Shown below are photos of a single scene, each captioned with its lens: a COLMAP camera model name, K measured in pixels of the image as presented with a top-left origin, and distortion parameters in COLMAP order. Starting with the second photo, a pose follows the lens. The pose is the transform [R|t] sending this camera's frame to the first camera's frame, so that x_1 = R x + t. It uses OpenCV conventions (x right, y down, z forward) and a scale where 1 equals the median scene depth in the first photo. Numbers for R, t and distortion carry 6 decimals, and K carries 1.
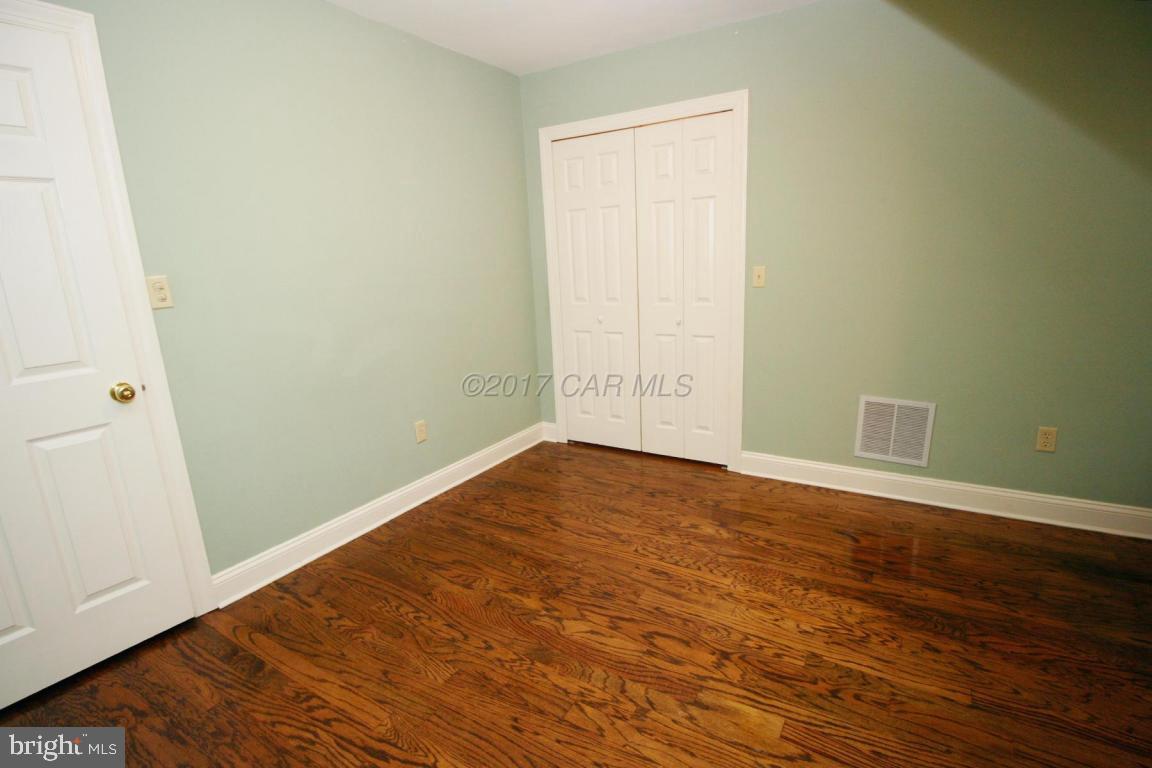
lens RADIAL K [[540.4, 0, 575.2], [0, 540.4, 387.0], [0, 0, 1]] dist [-0.010740, -0.001759]
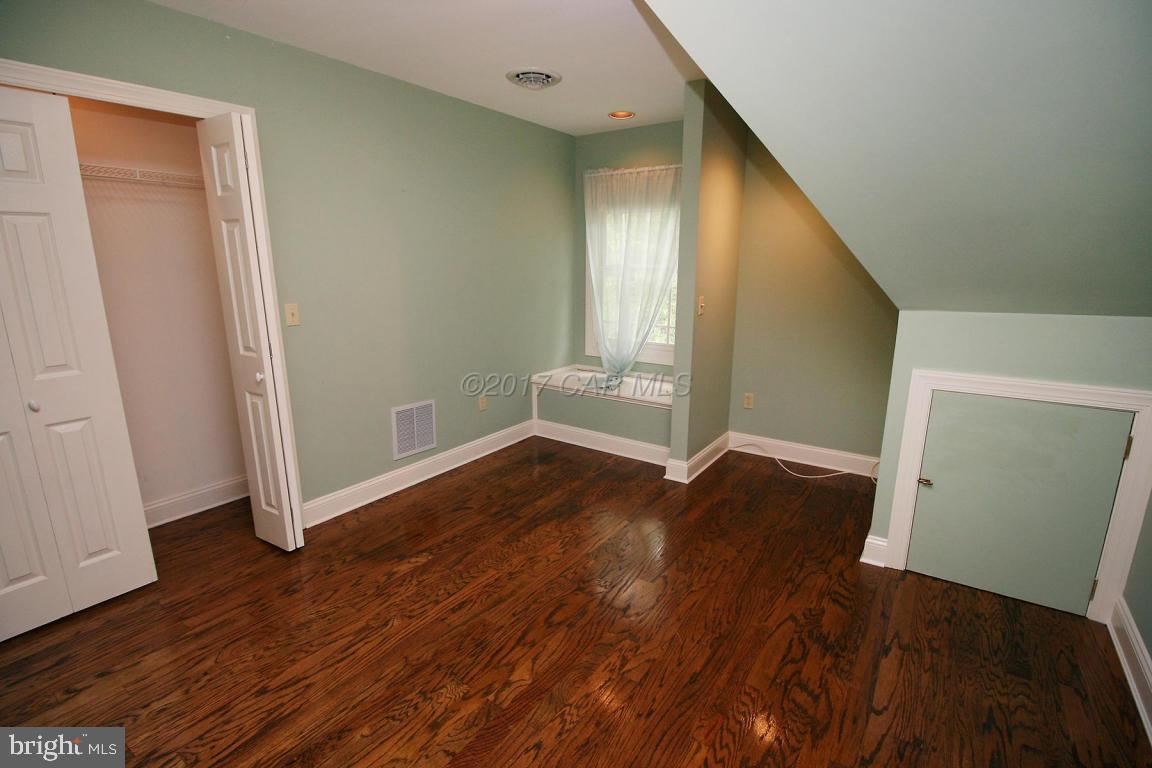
lens RADIAL K [[540.4, 0, 575.3], [0, 540.4, 385.6], [0, 0, 1]] dist [-0.010740, -0.001759]
pose [[0.057525, -0.182139, 0.981589, -0.776076], [0.232234, 0.958686, 0.164279, -0.172711], [-0.970957, 0.218509, 0.097448, 0.630165]]
